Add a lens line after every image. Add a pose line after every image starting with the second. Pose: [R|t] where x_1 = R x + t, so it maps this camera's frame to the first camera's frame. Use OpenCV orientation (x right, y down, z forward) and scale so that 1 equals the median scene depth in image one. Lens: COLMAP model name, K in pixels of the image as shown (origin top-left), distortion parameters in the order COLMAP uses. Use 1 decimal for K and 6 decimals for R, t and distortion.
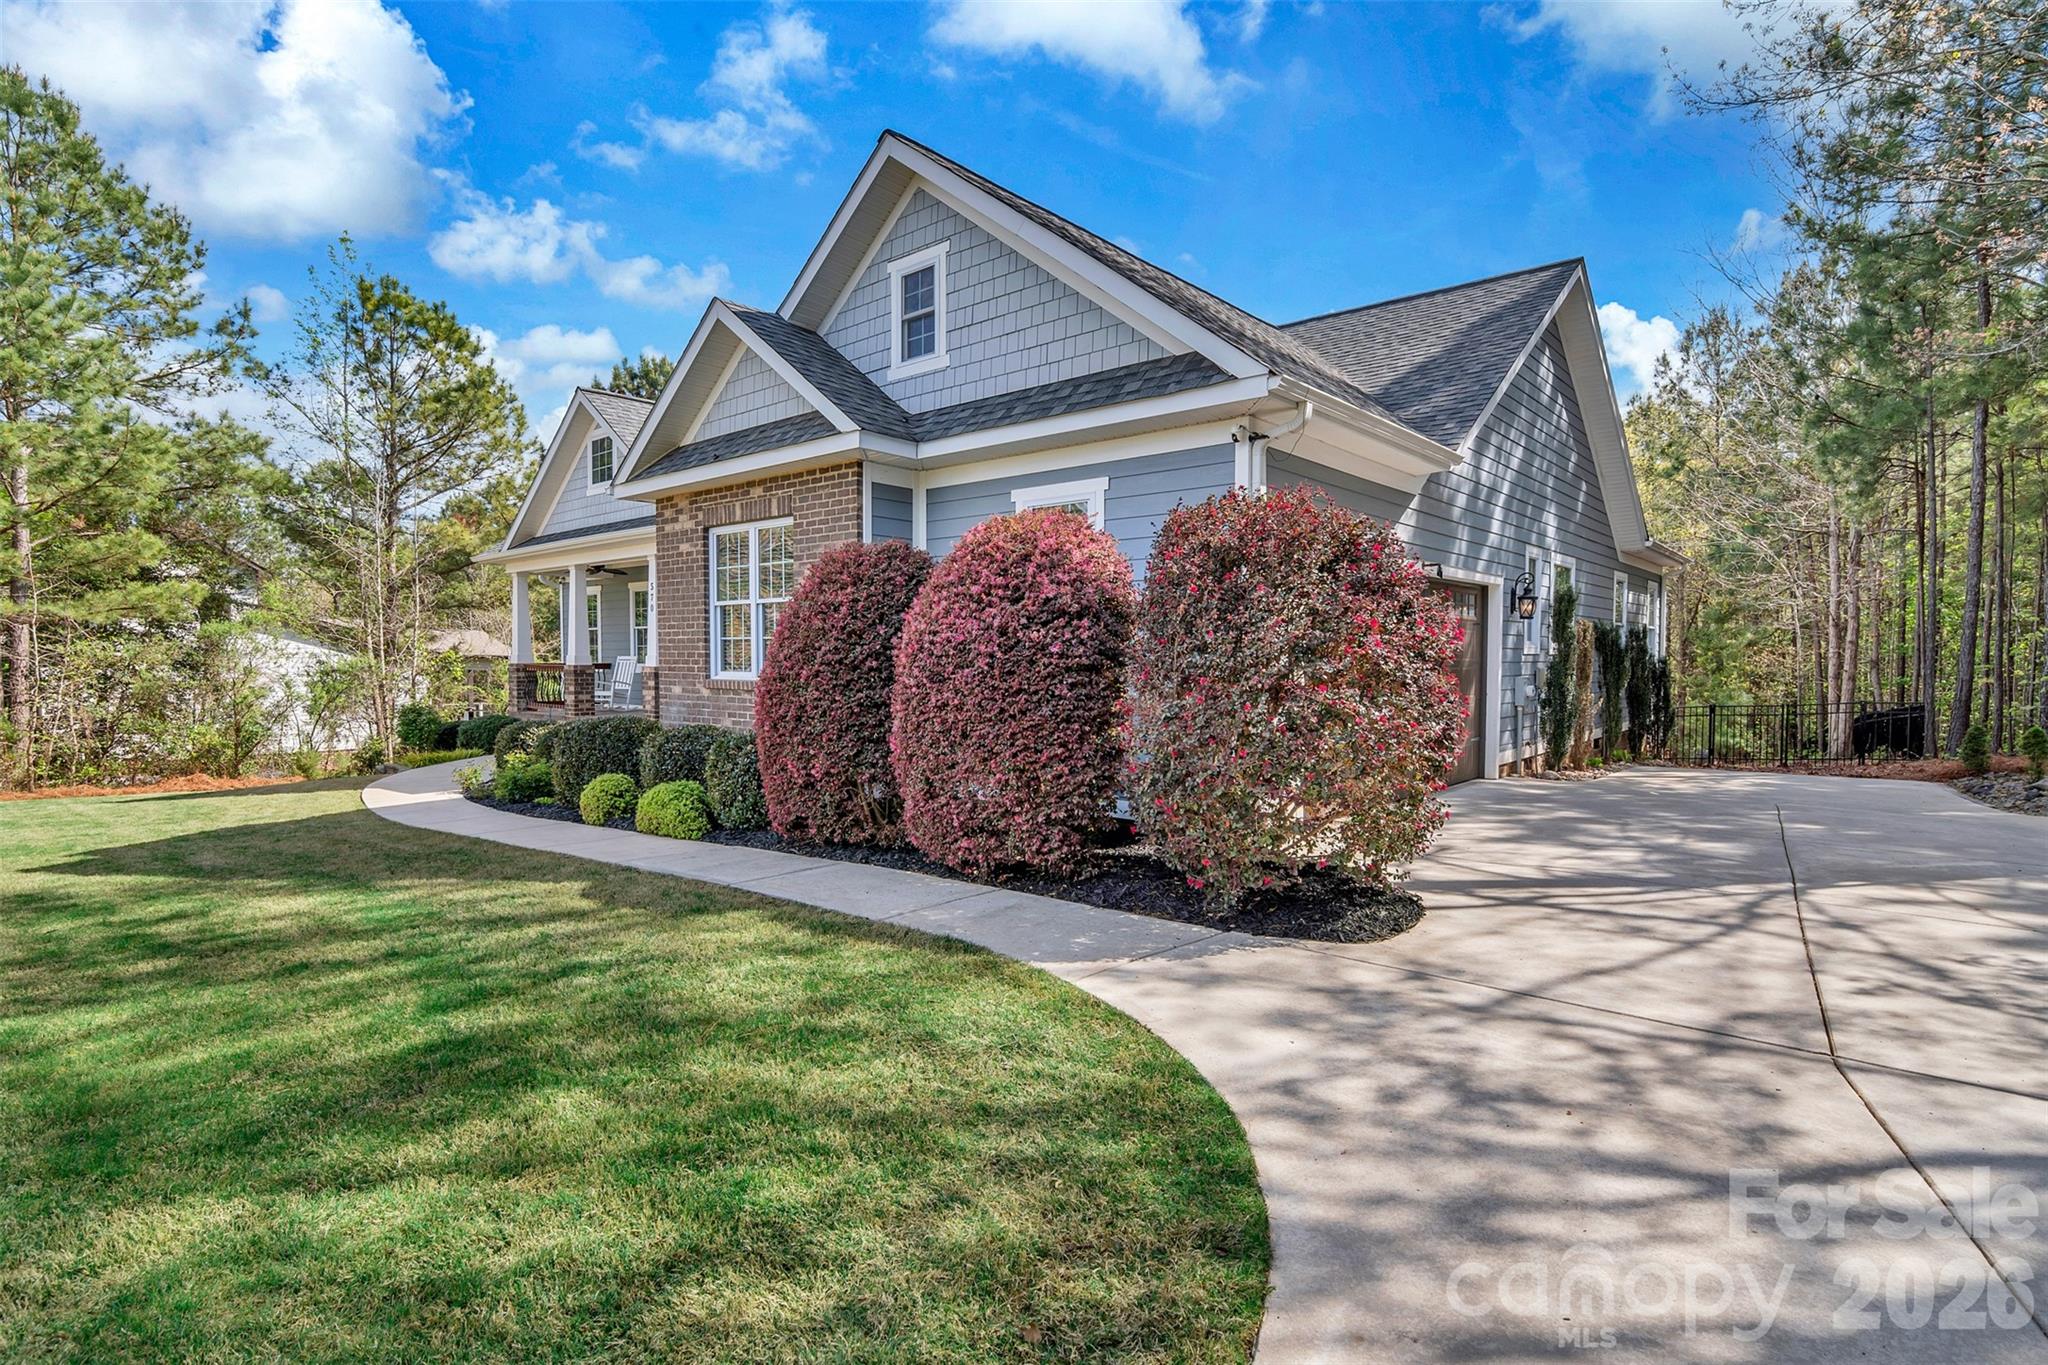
lens RADIAL K [[1021.3, 0, 1025.1], [0, 1021.3, 692.0], [0, 0, 1]] dist [-0.025686, -0.000745]
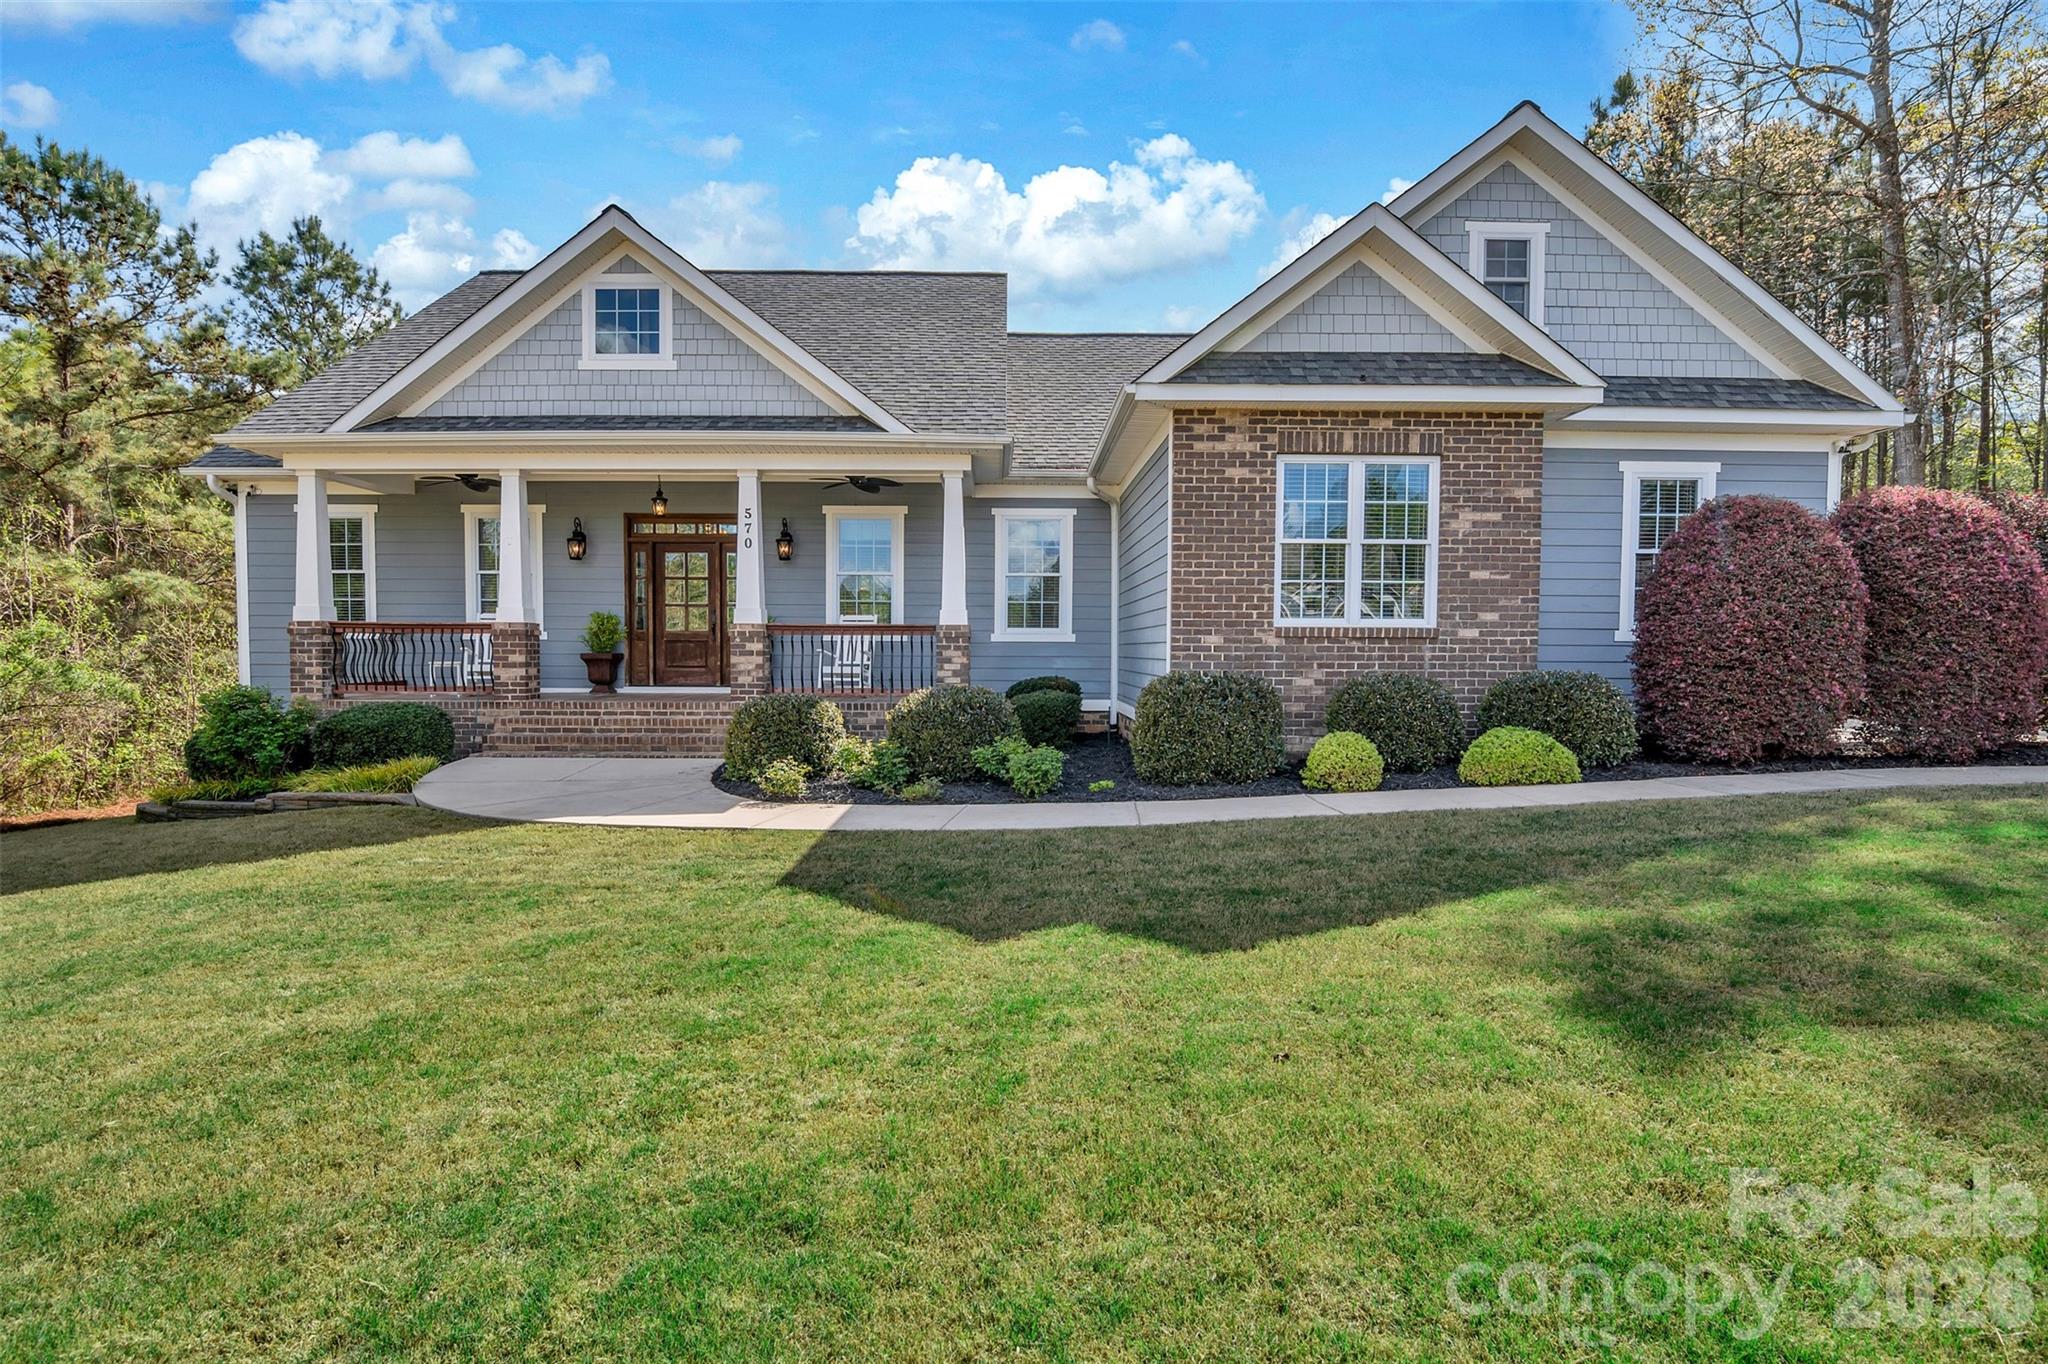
lens RADIAL K [[1021.3, 0, 1018.6], [0, 1021.3, 691.8], [0, 0, 1]] dist [-0.025686, -0.000745]
pose [[0.748869, -0.026866, 0.662173, -1.059958], [0.021804, 0.999636, 0.015900, 0.024738], [-0.662359, 0.002531, 0.749182, 0.489616]]
